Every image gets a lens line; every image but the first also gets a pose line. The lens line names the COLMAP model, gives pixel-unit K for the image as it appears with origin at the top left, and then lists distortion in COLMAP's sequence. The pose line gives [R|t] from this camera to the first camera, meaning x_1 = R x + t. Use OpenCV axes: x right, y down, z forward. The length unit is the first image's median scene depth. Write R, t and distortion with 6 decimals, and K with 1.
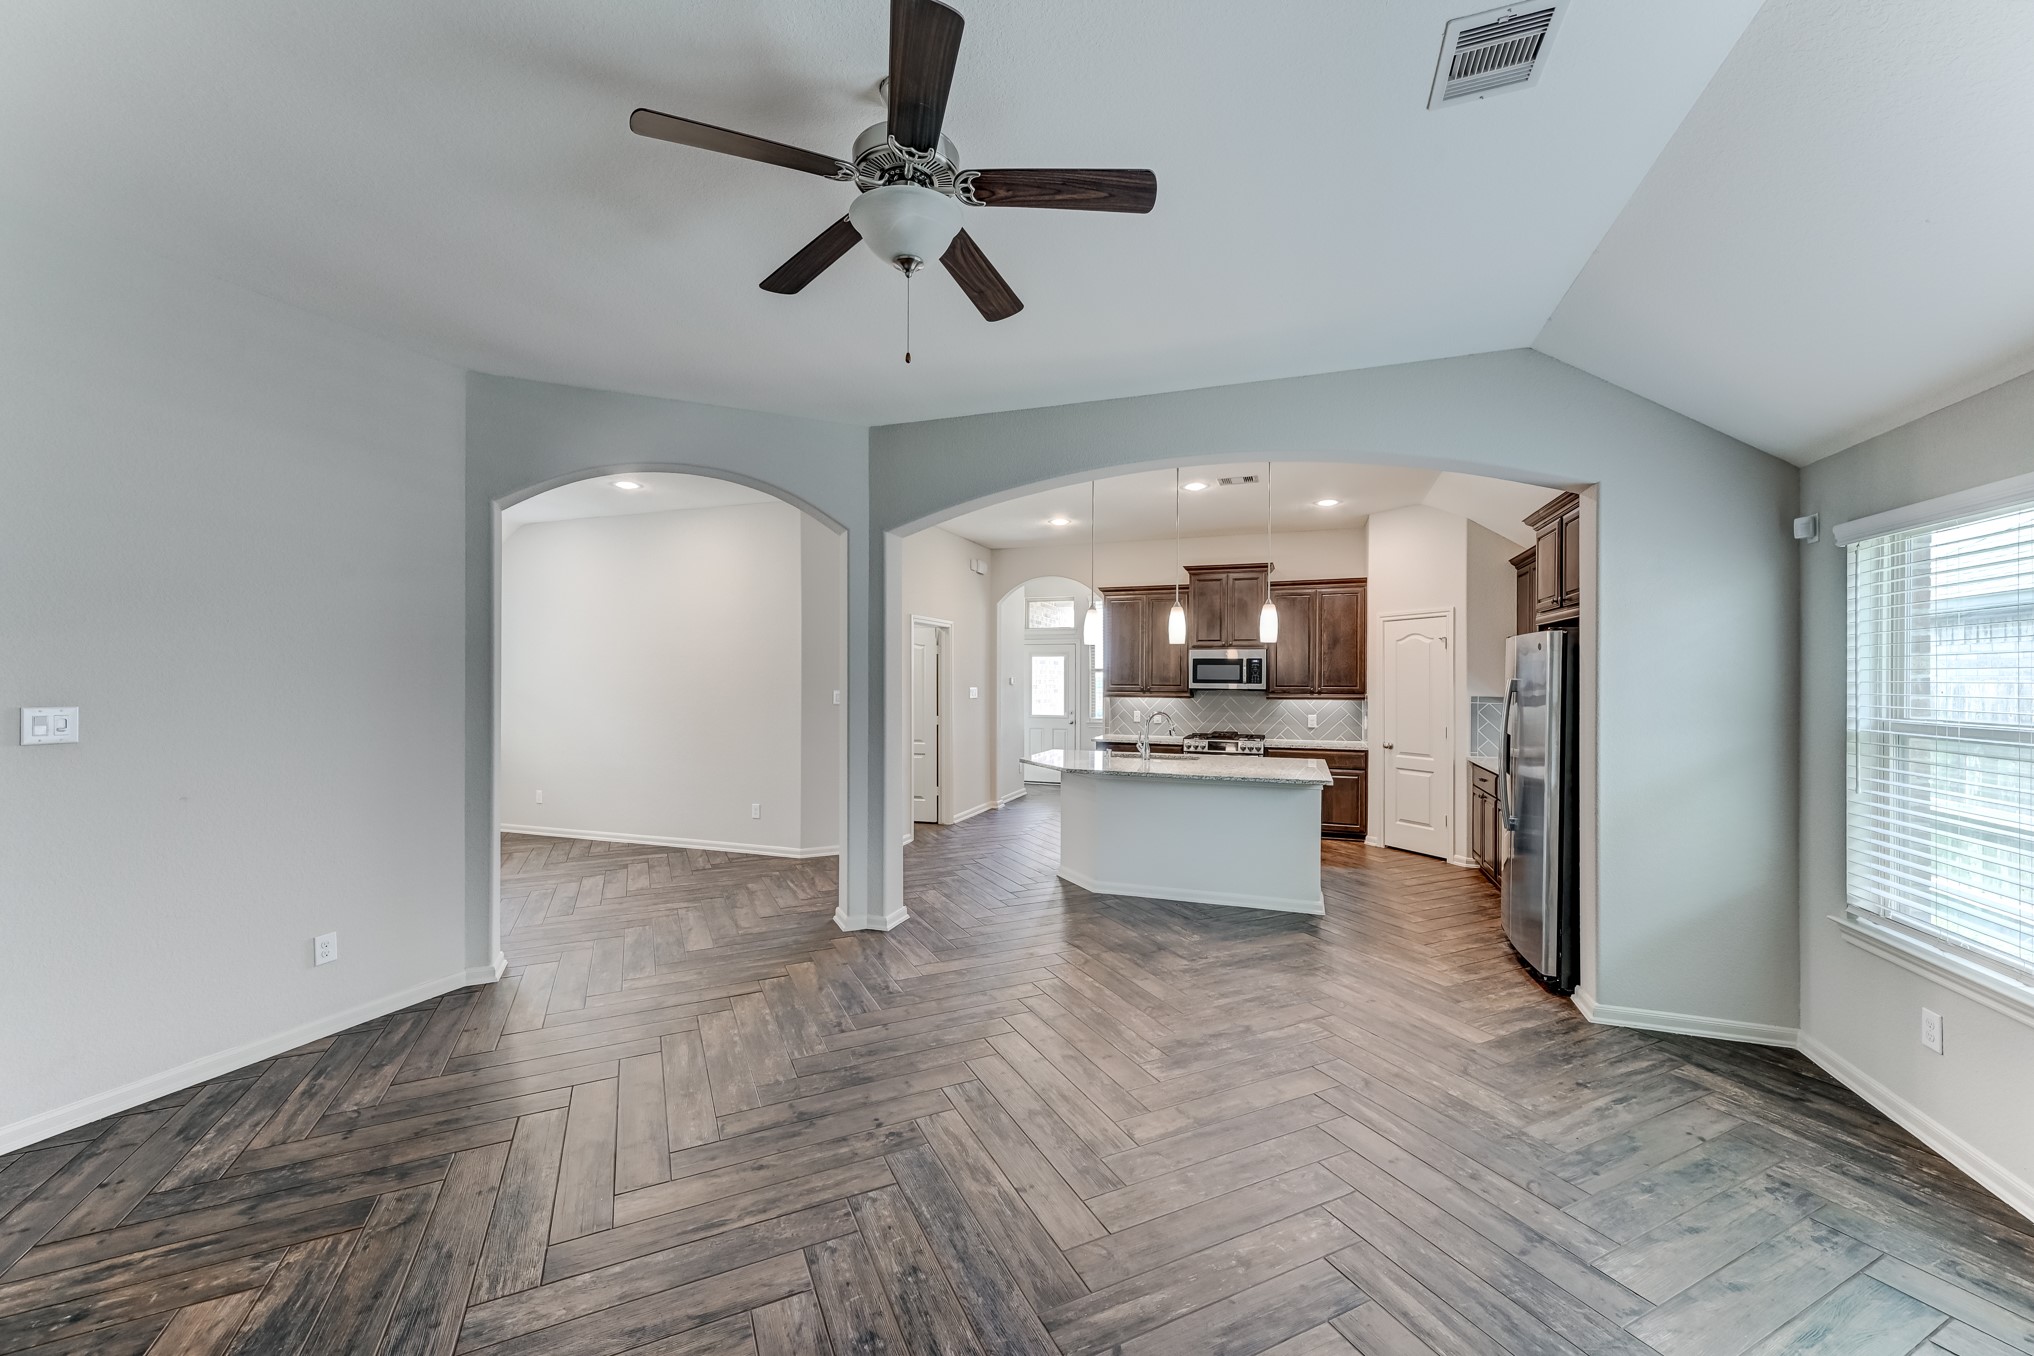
lens RADIAL K [[787.2, 0, 1010.6], [0, 787.2, 682.6], [0, 0, 1]] dist [0.009411, 0.000192]
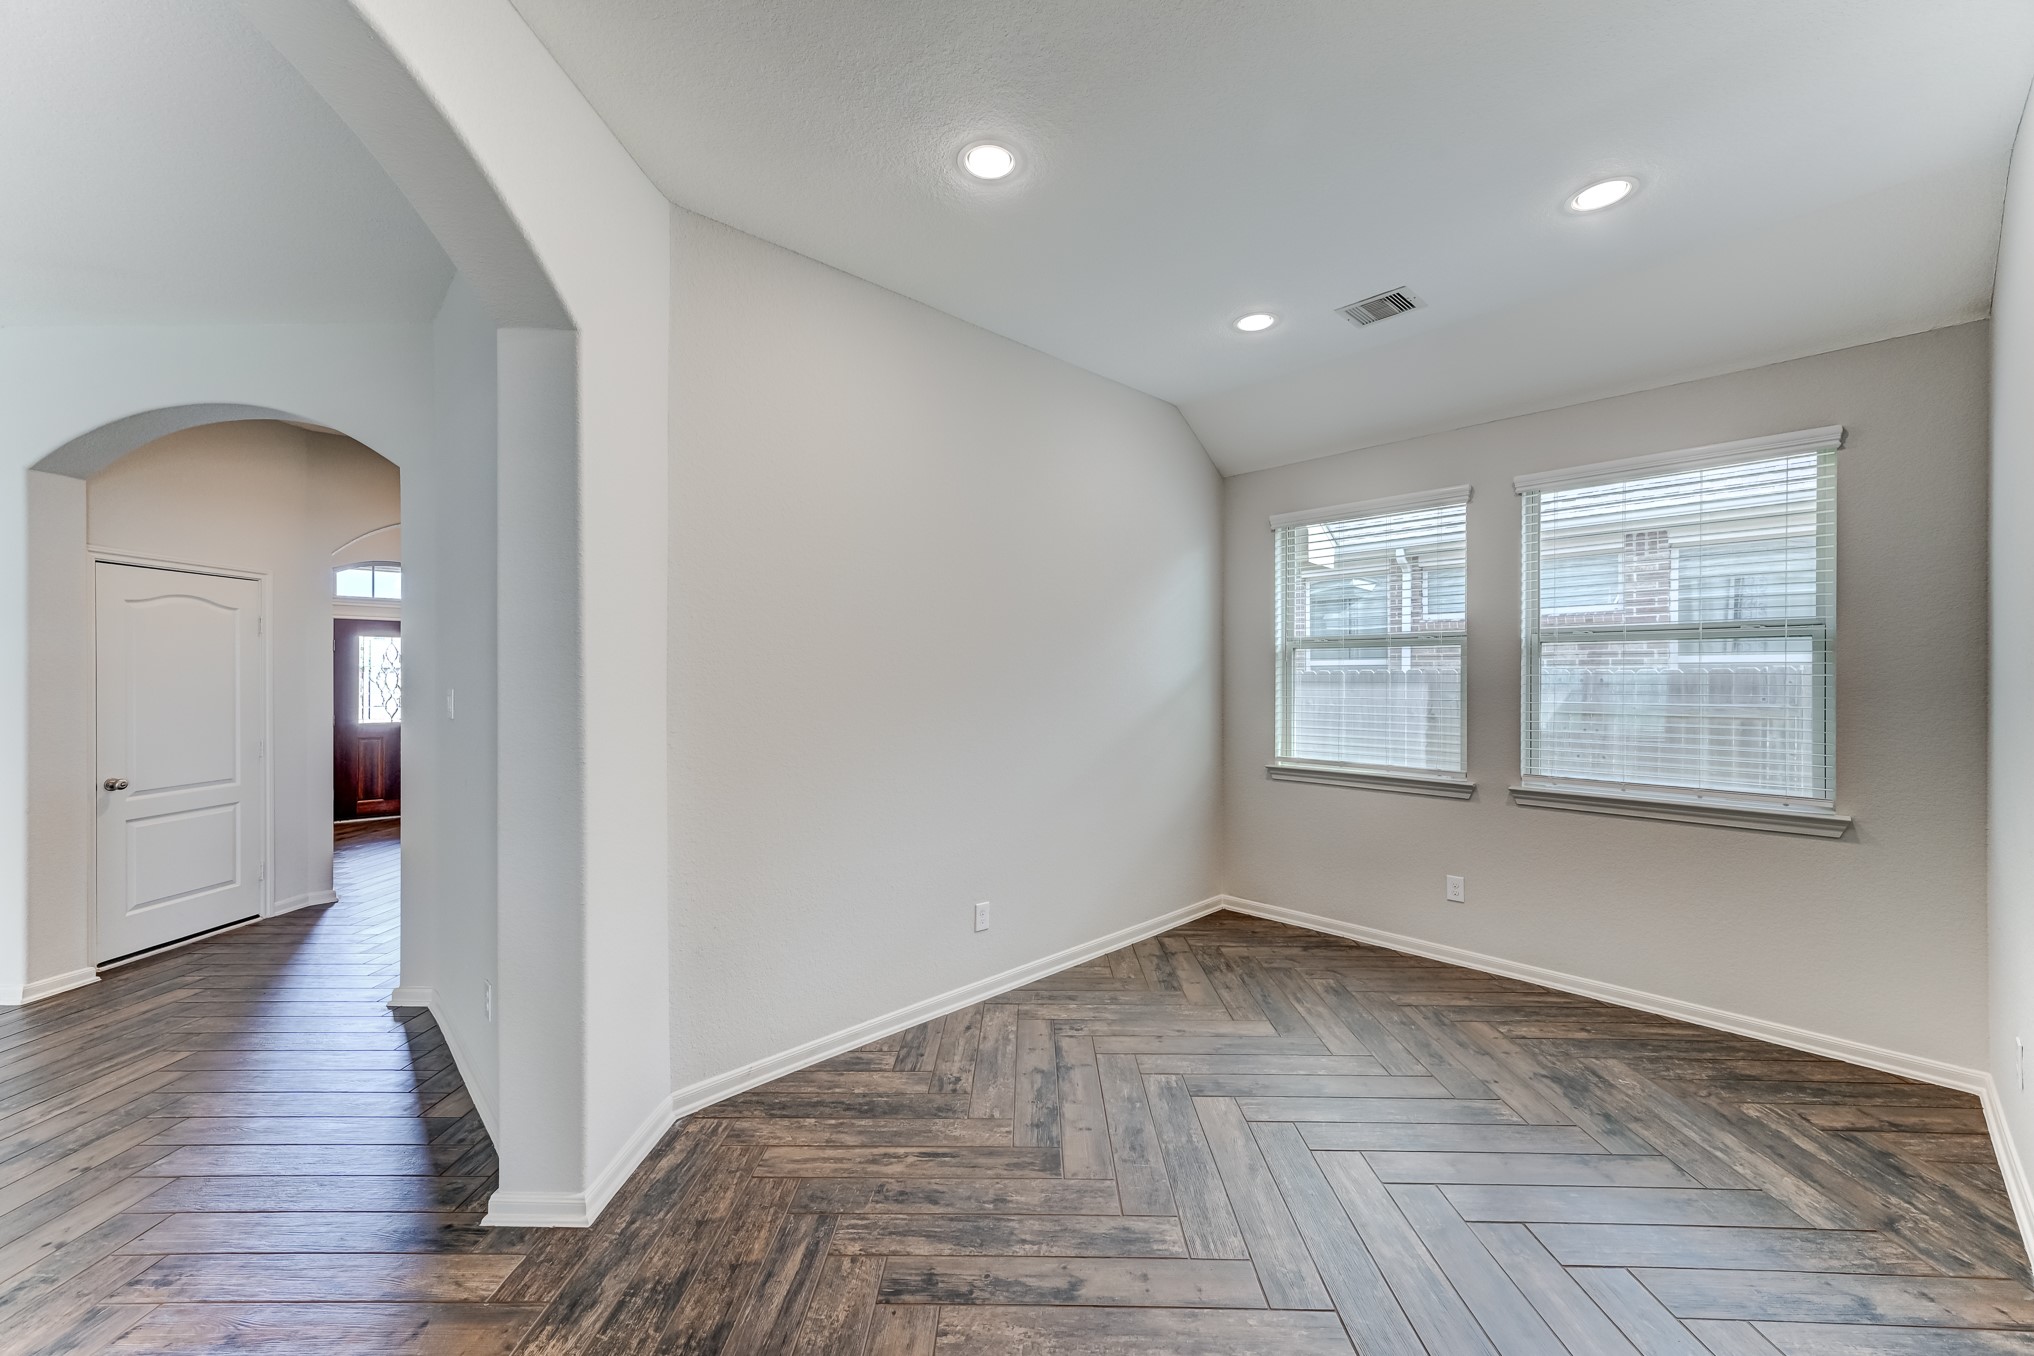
lens RADIAL K [[783.1, 0, 1017.0], [0, 783.1, 678.0], [0, 0, 1]] dist [0.010414, 0.000082]
pose [[-0.444684, 0.001483, -0.895686, -0.311078], [-0.004592, 0.999982, 0.003936, 0.000265], [0.895676, 0.005863, -0.444669, 1.480771]]
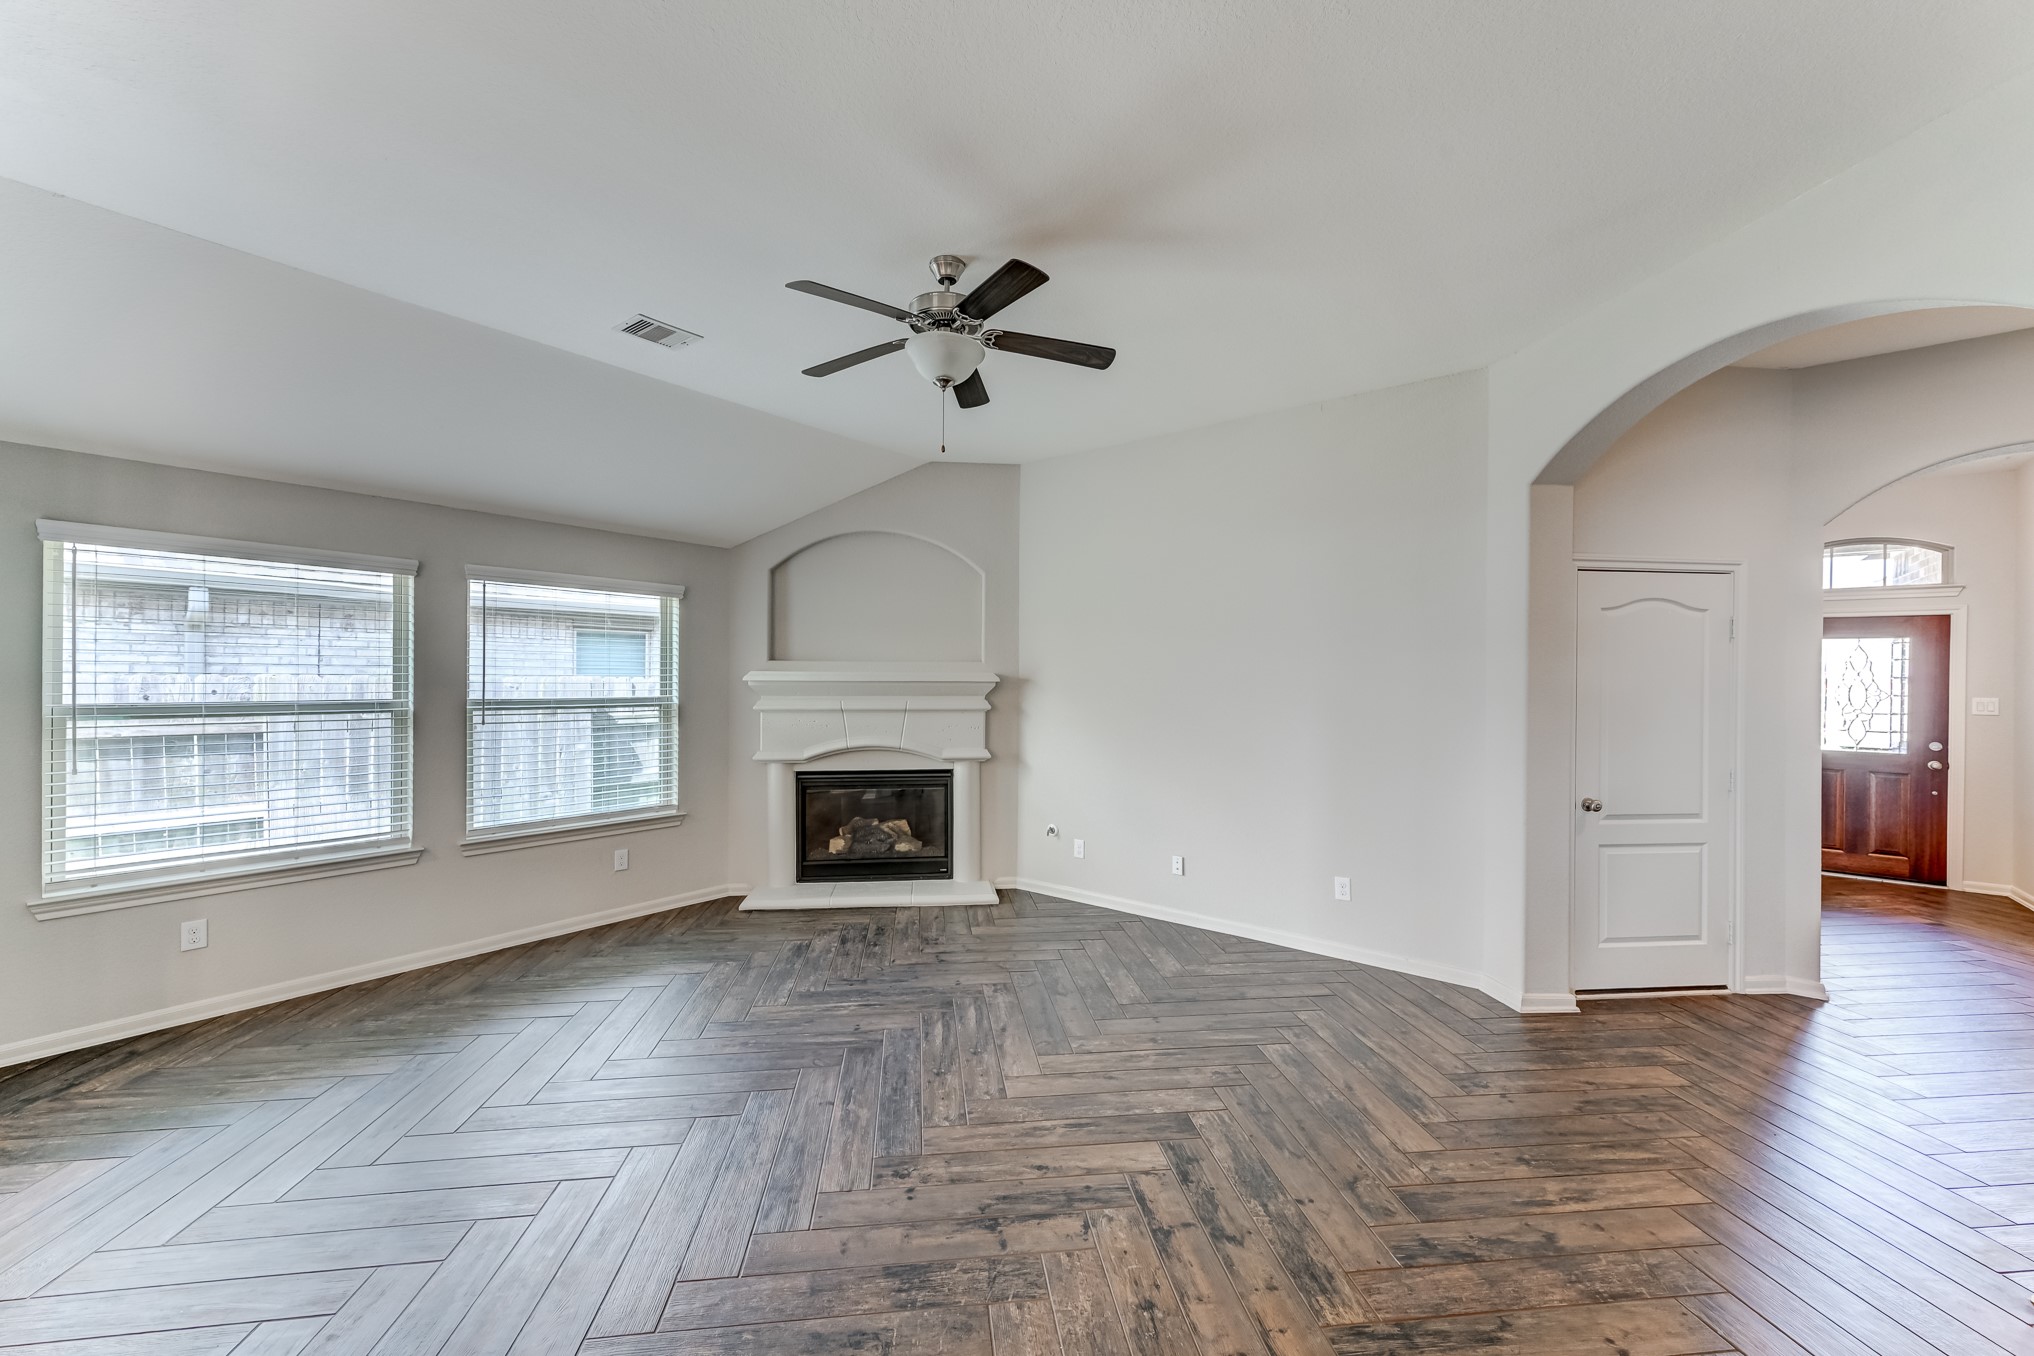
lens RADIAL K [[792.0, 0, 1014.6], [0, 792.0, 680.0], [0, 0, 1]] dist [0.009921, 0.000284]
pose [[-0.949559, -0.009432, 0.313446, -0.346567], [-0.007806, 0.999949, 0.006442, -0.004978], [-0.313490, 0.003670, -0.949584, 1.141453]]
